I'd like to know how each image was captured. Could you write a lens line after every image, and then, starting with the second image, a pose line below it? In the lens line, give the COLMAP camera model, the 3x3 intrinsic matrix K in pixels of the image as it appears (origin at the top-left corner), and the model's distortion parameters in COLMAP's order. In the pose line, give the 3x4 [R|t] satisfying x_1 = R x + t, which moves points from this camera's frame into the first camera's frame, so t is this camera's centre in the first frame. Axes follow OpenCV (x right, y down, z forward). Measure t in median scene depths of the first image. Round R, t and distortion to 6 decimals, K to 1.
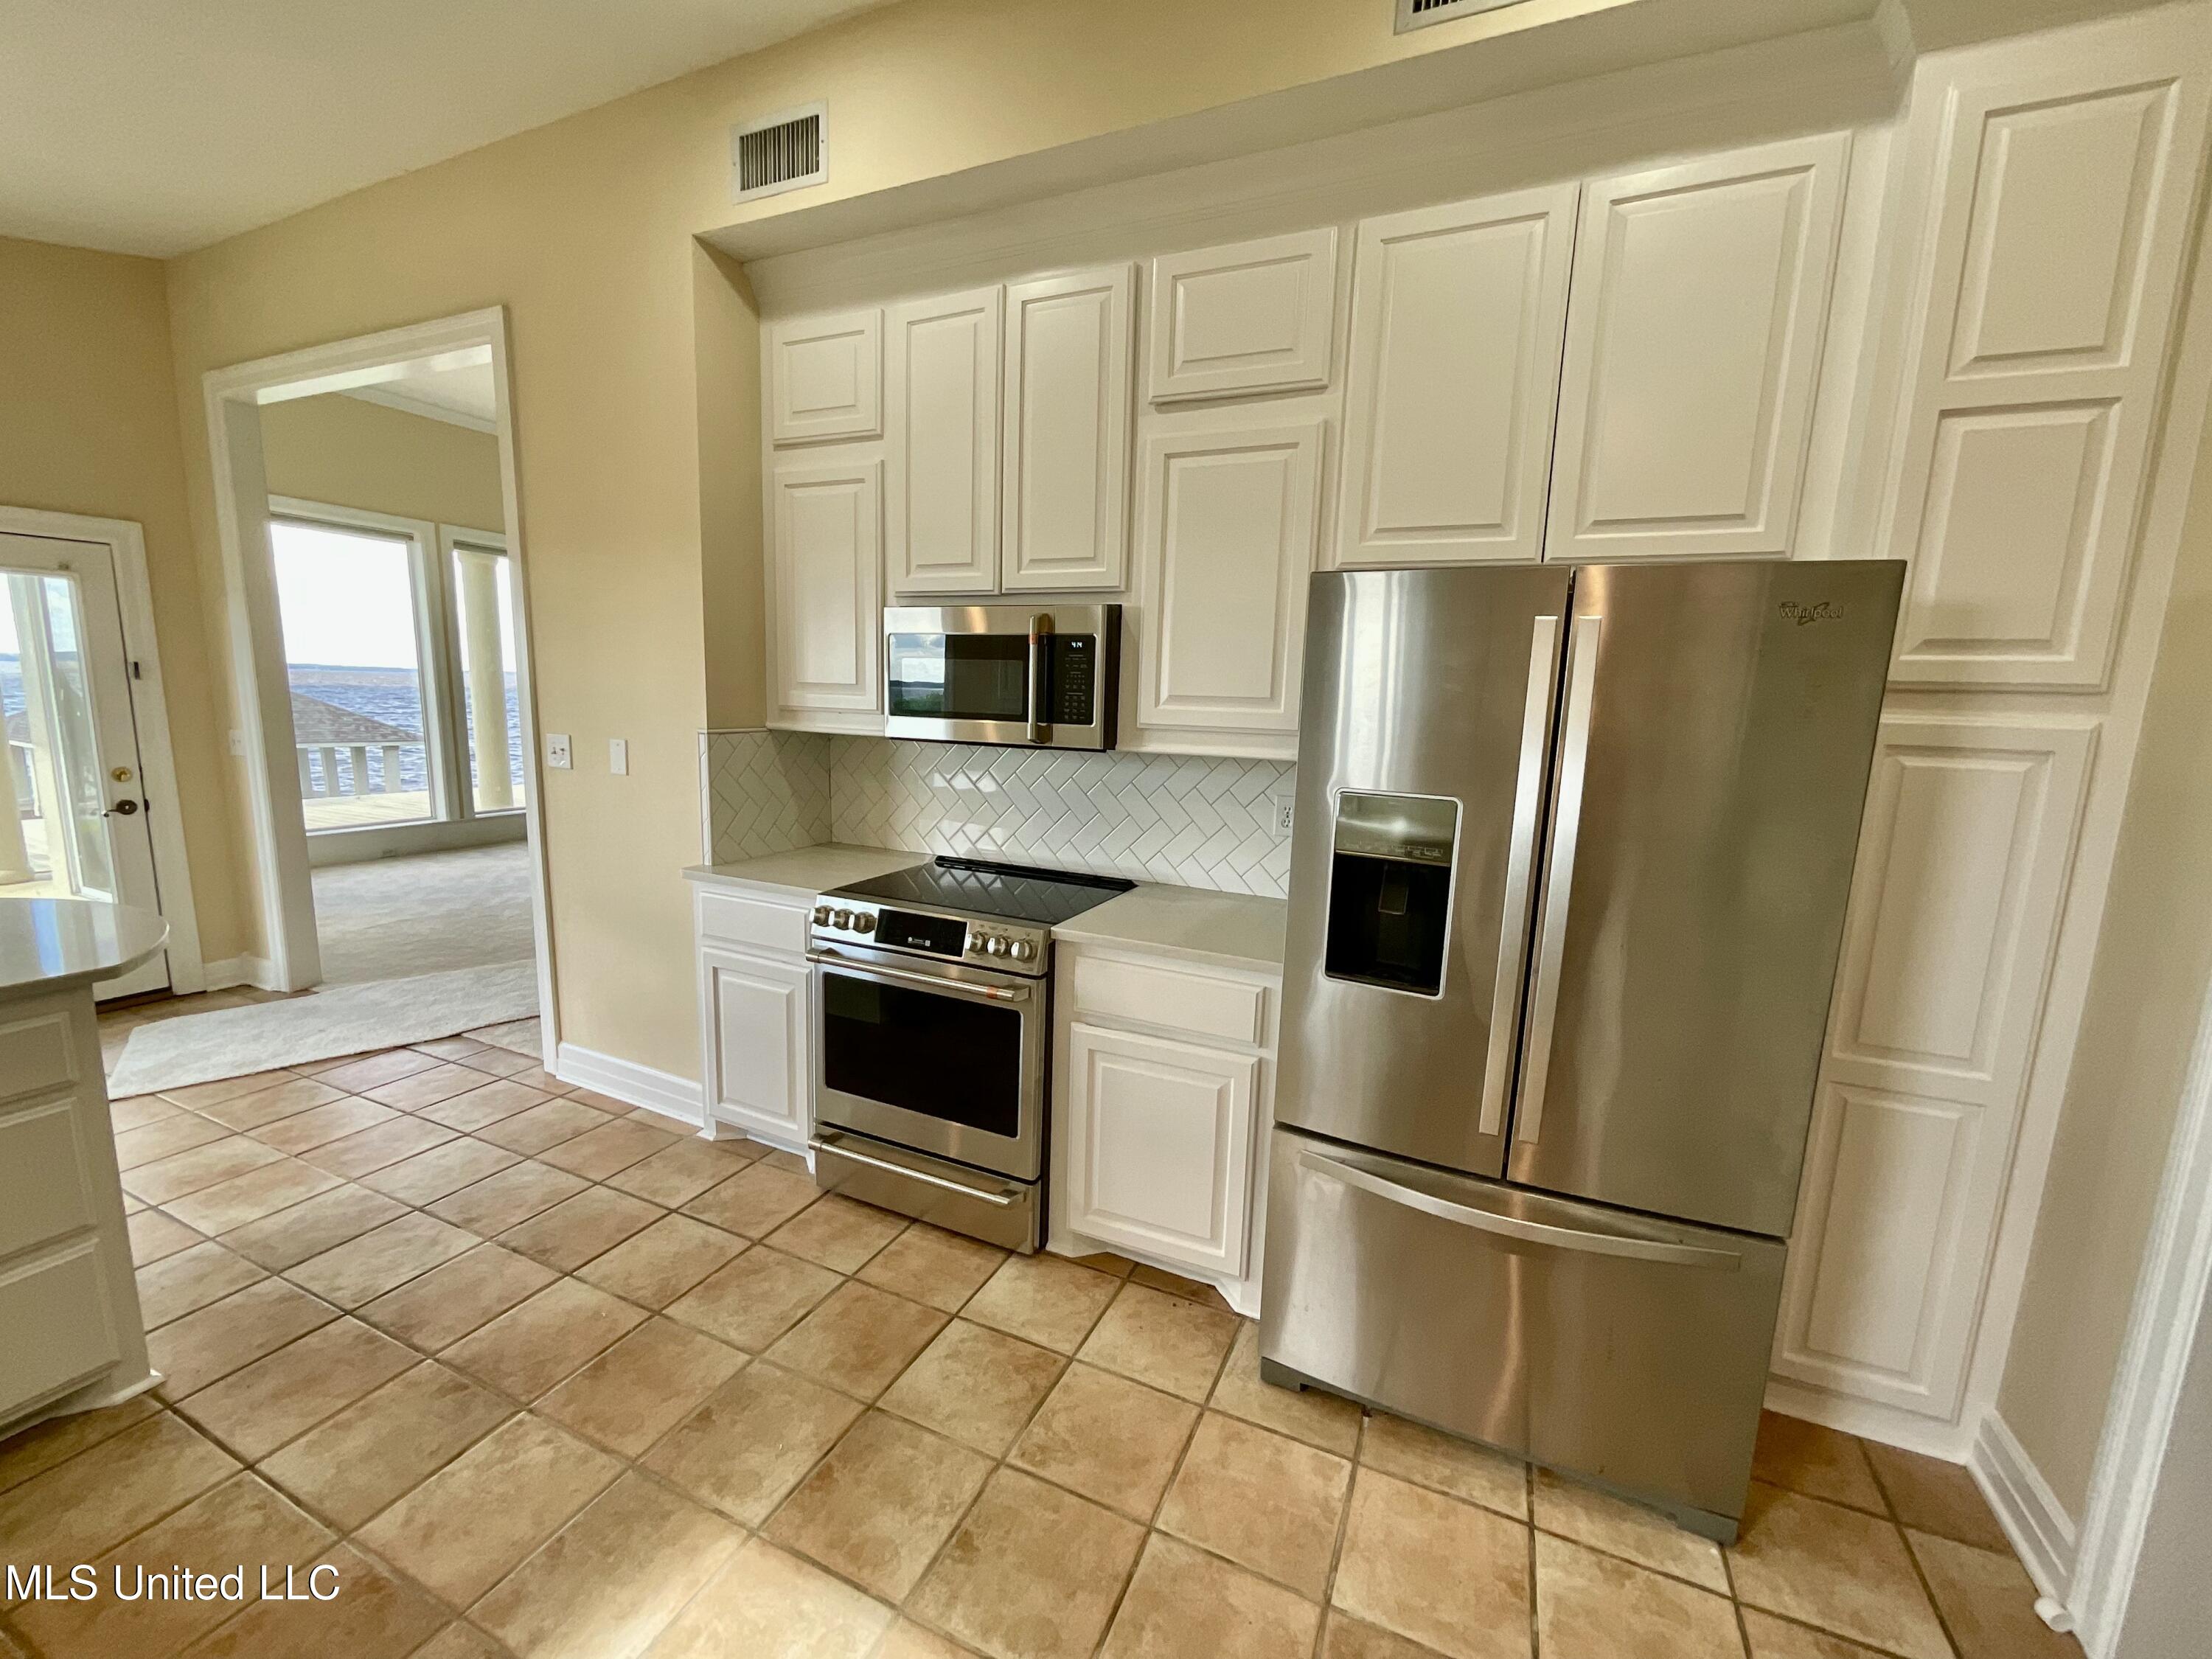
lens RADIAL K [[896.0, 0, 1109.7], [0, 896.0, 830.5], [0, 0, 1]] dist [-0.001346, -0.000274]
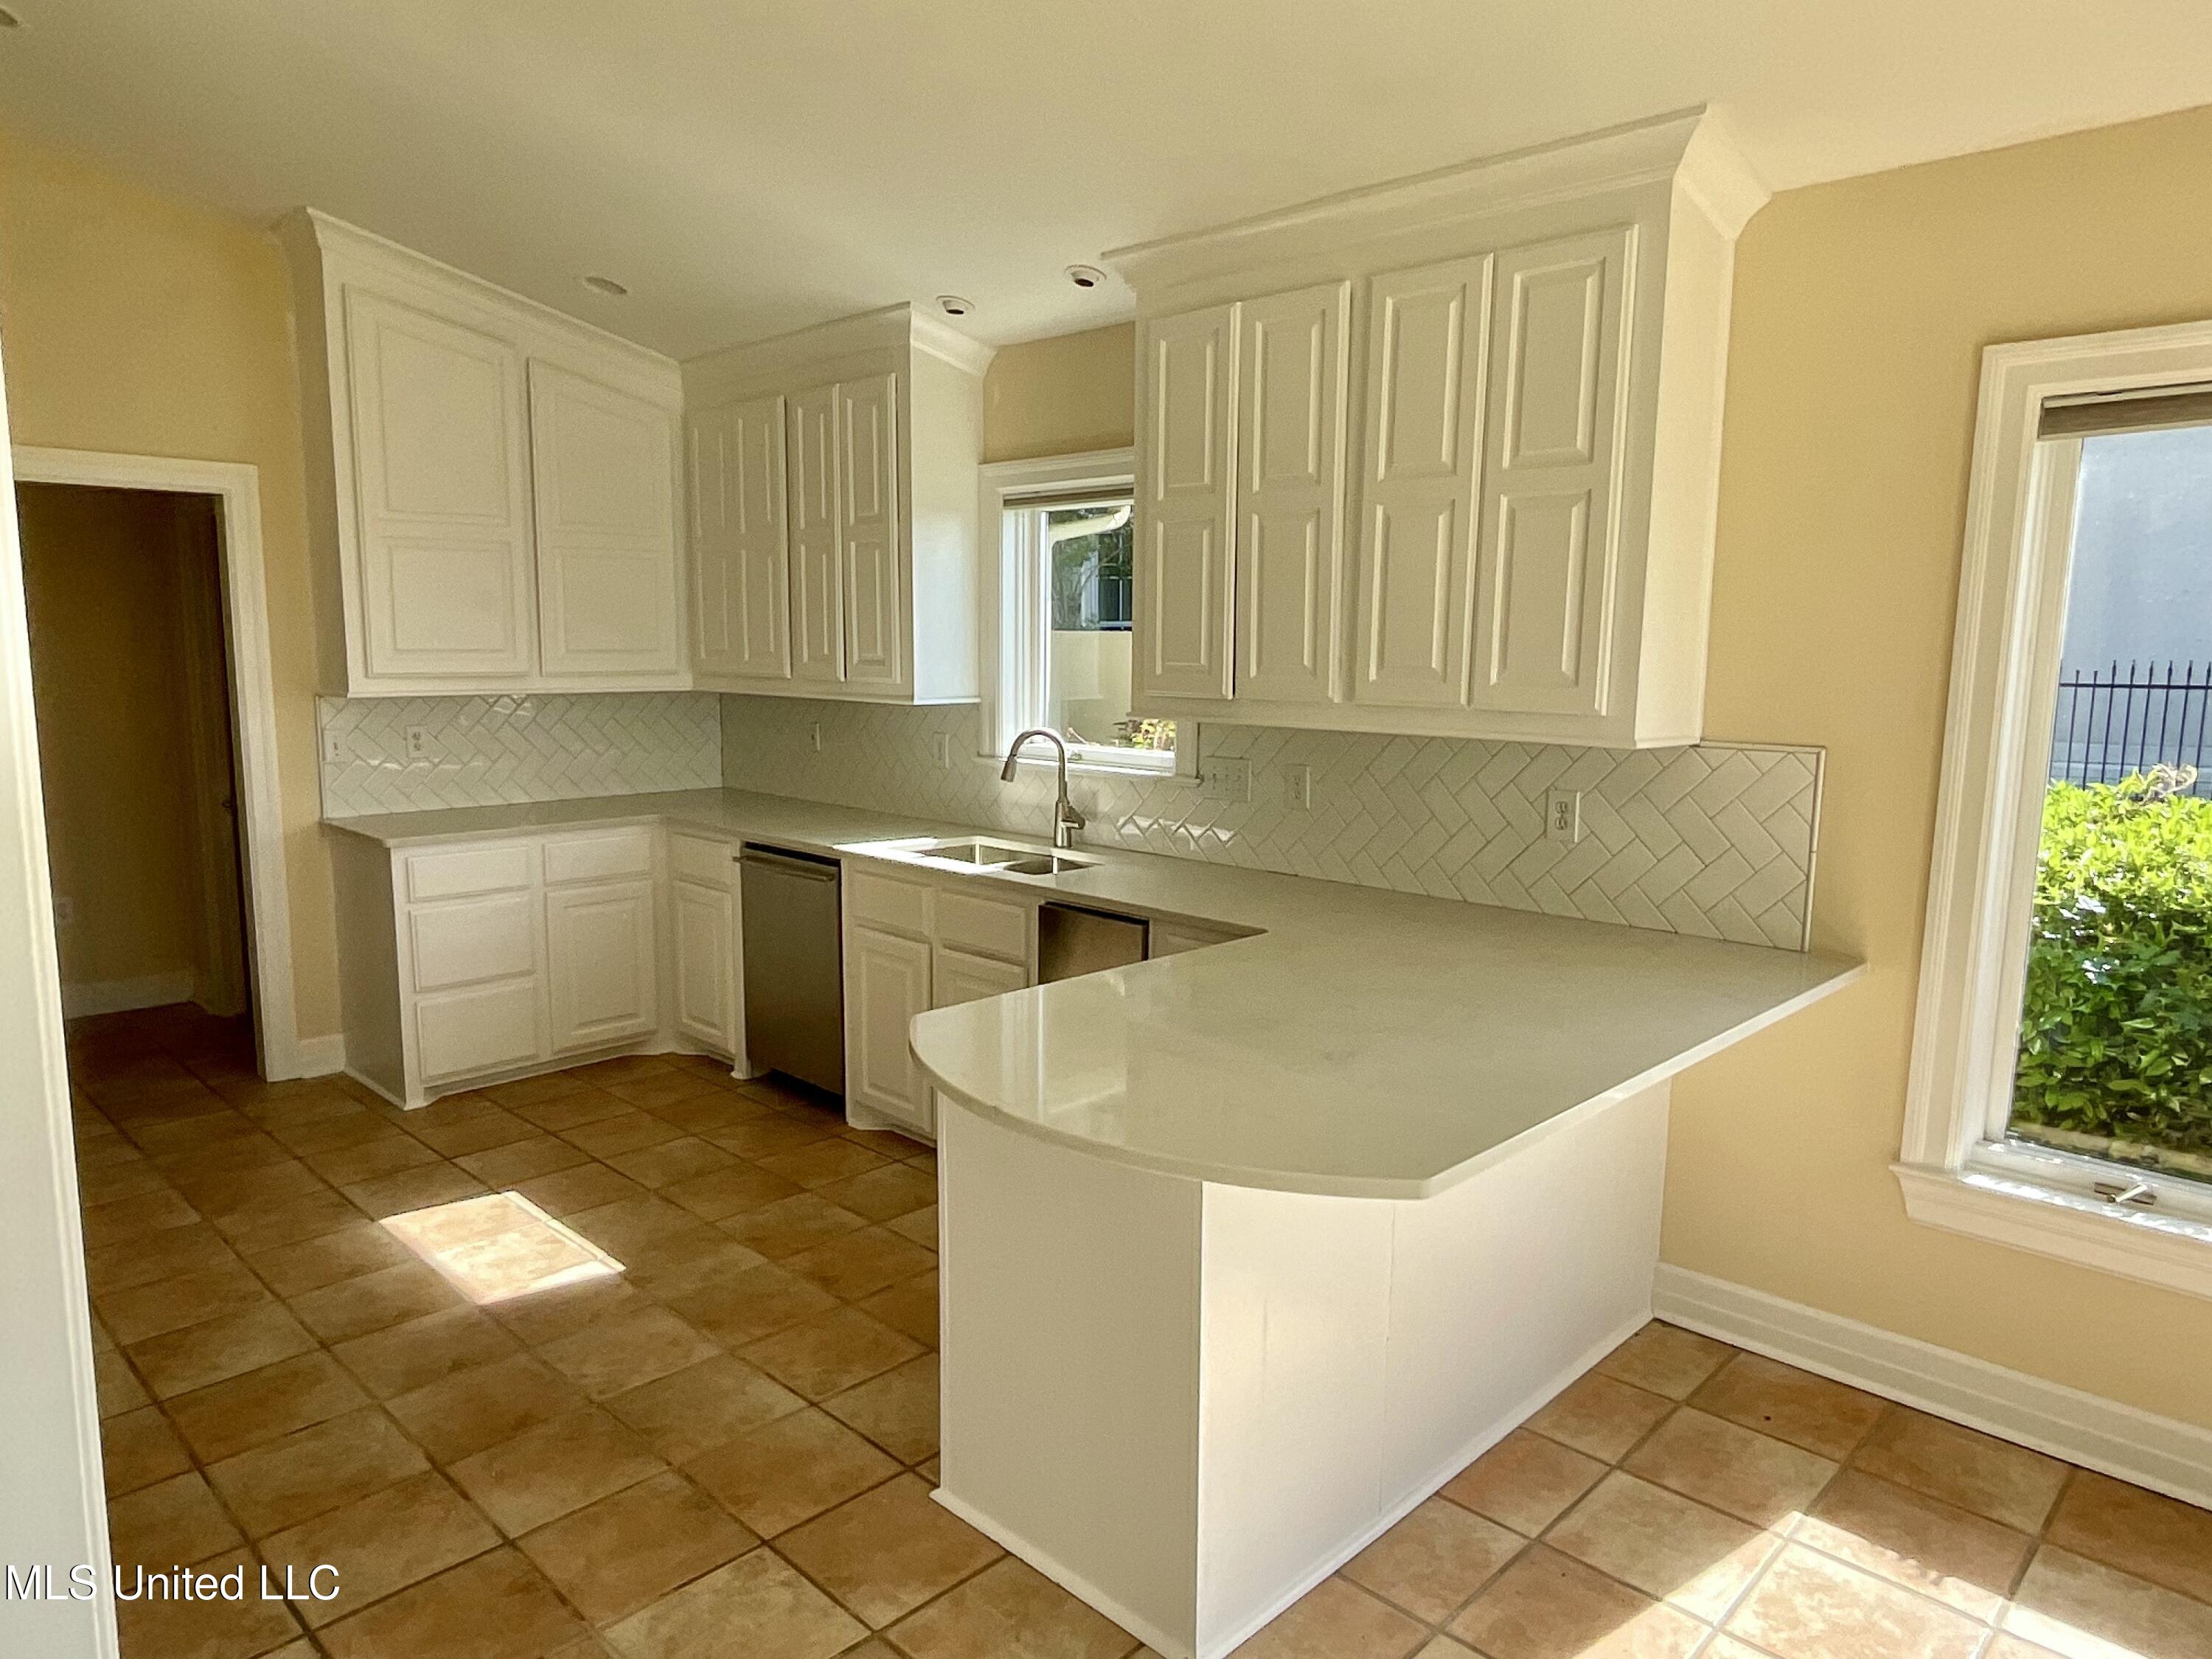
lens RADIAL K [[1425.1, 0, 1106.0], [0, 1425.1, 829.5], [0, 0, 1]] dist [-0.002983, -0.000724]
pose [[-0.938974, -0.087070, 0.332786, -1.539661], [0.014766, 0.956341, 0.291880, -0.391425], [-0.343671, 0.278981, -0.896694, 1.901271]]
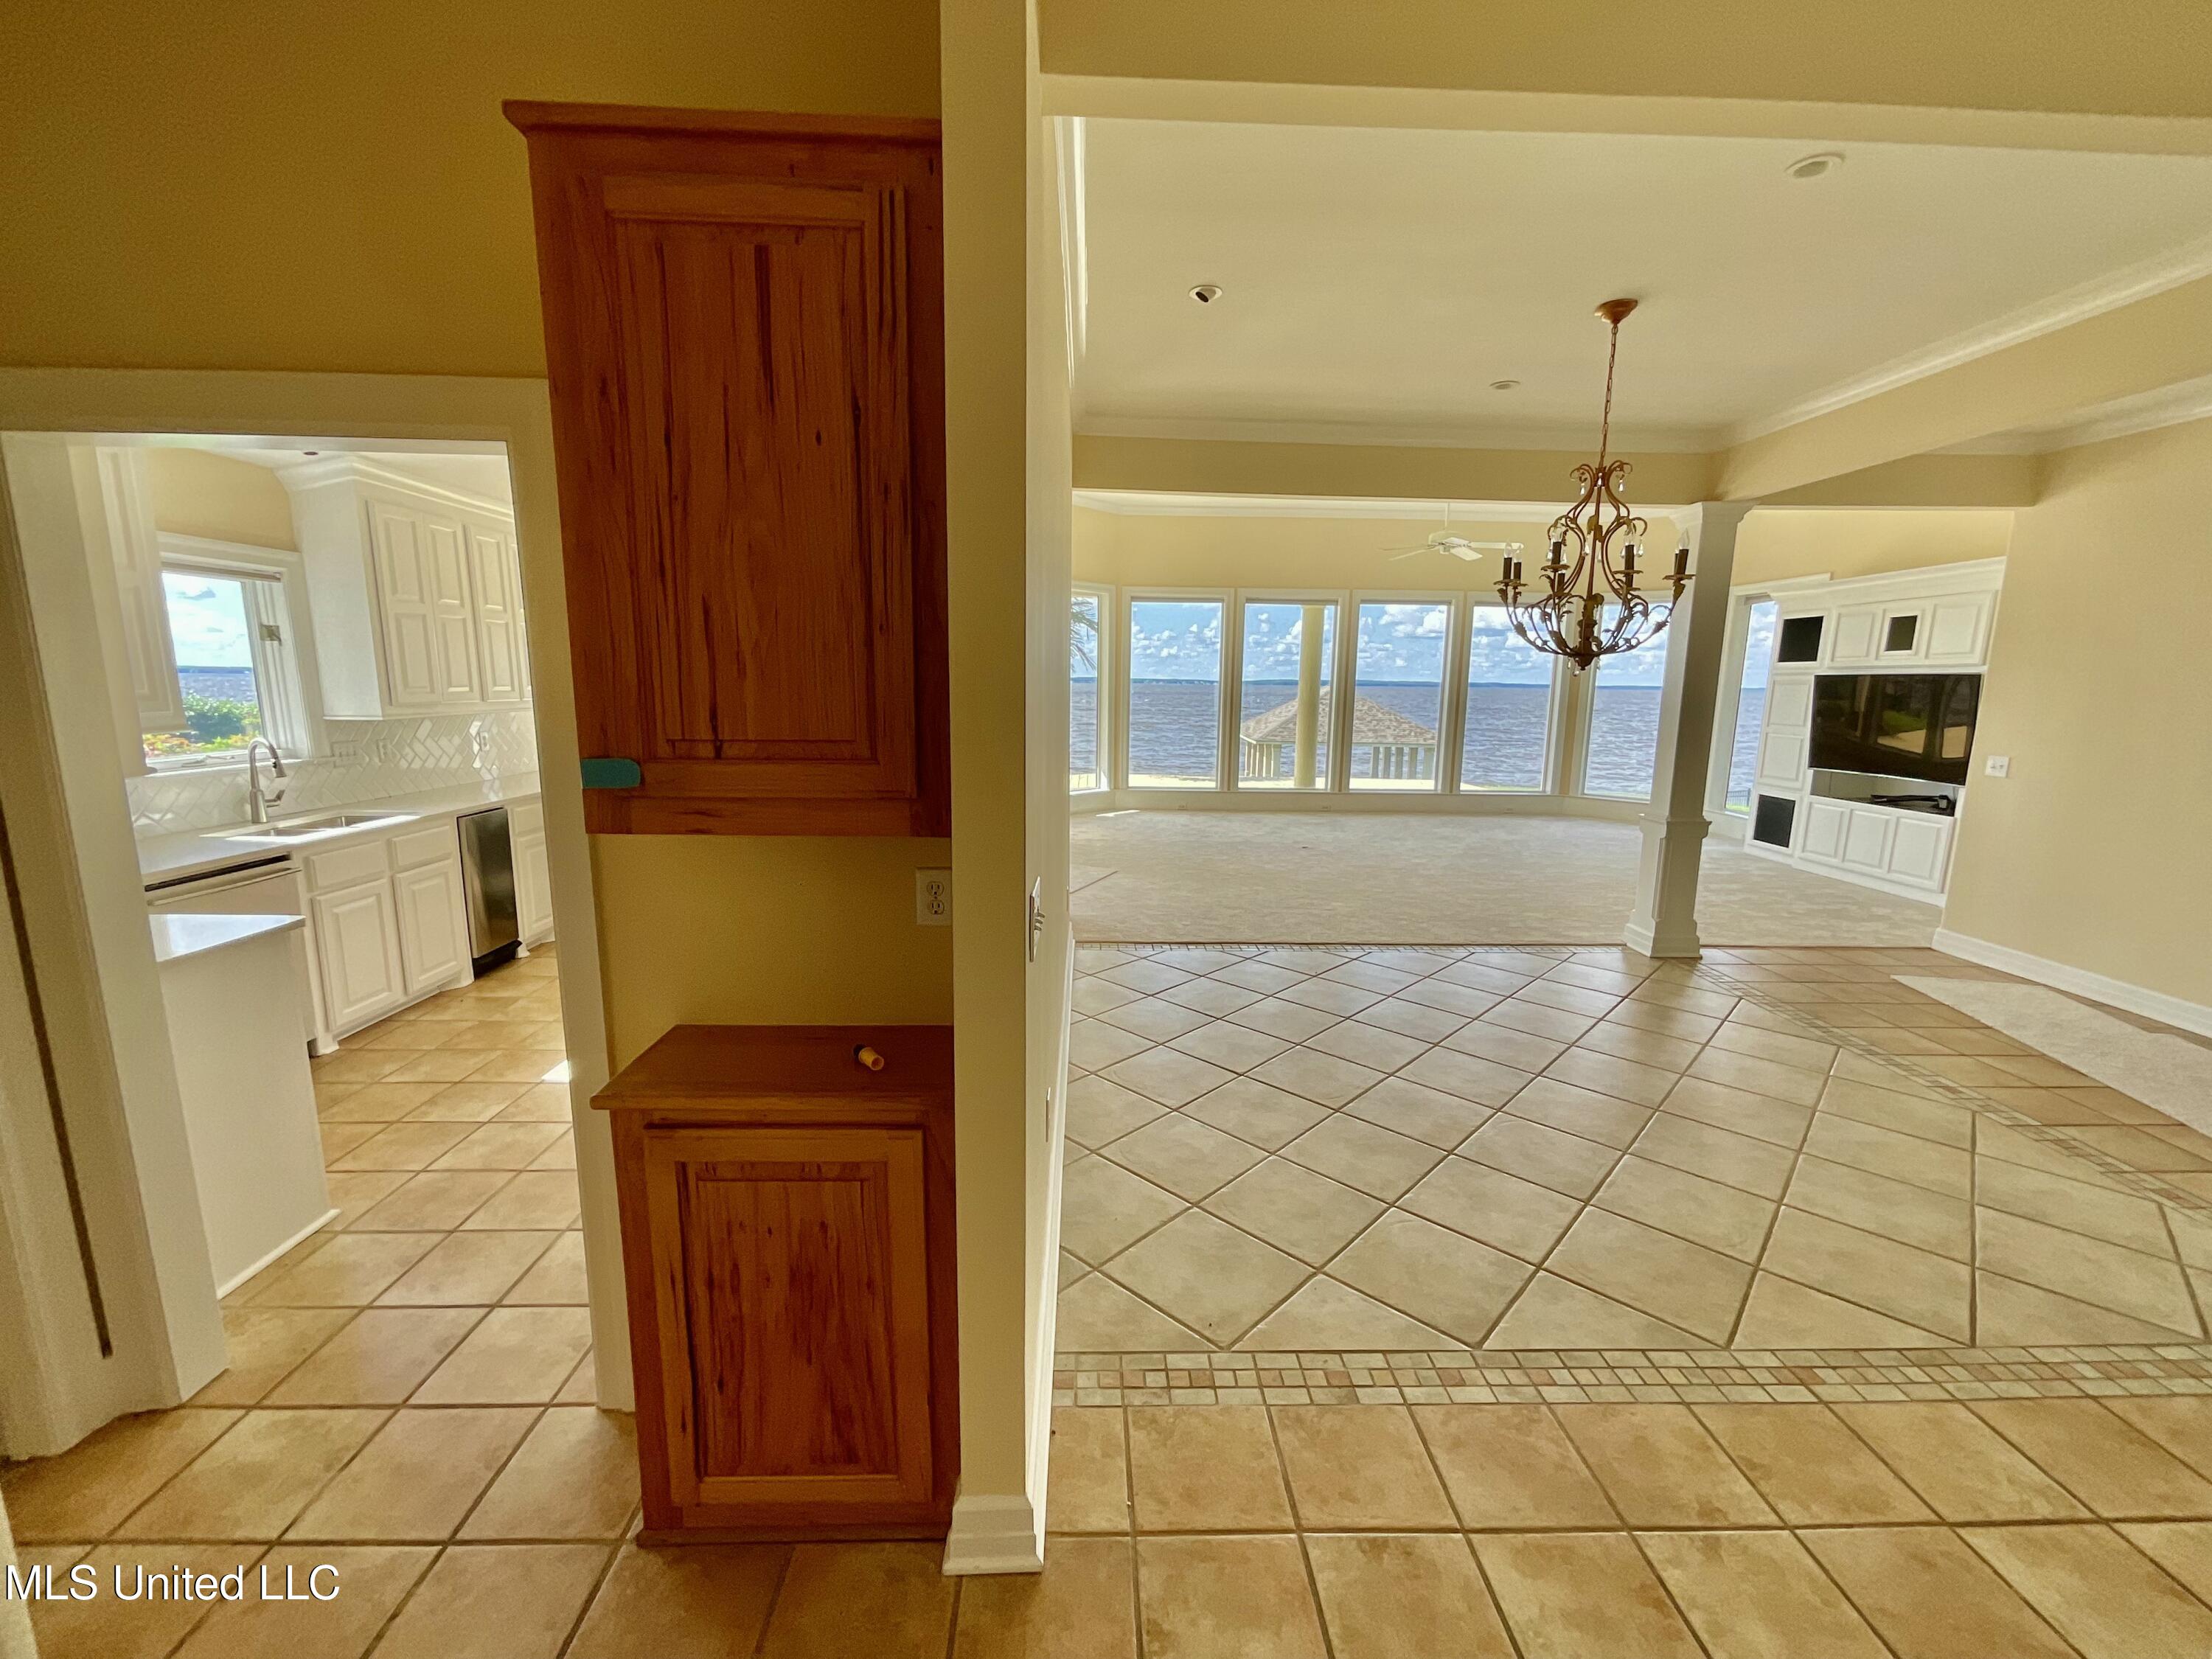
lens RADIAL K [[890.7, 0, 1111.4], [0, 890.7, 835.0], [0, 0, 1]] dist [-0.000204, -0.000282]
pose [[0.437015, 0.128829, -0.890180, 1.912160], [-0.139348, 0.987437, 0.074494, -0.095074], [0.888594, 0.091490, 0.449477, 0.699758]]
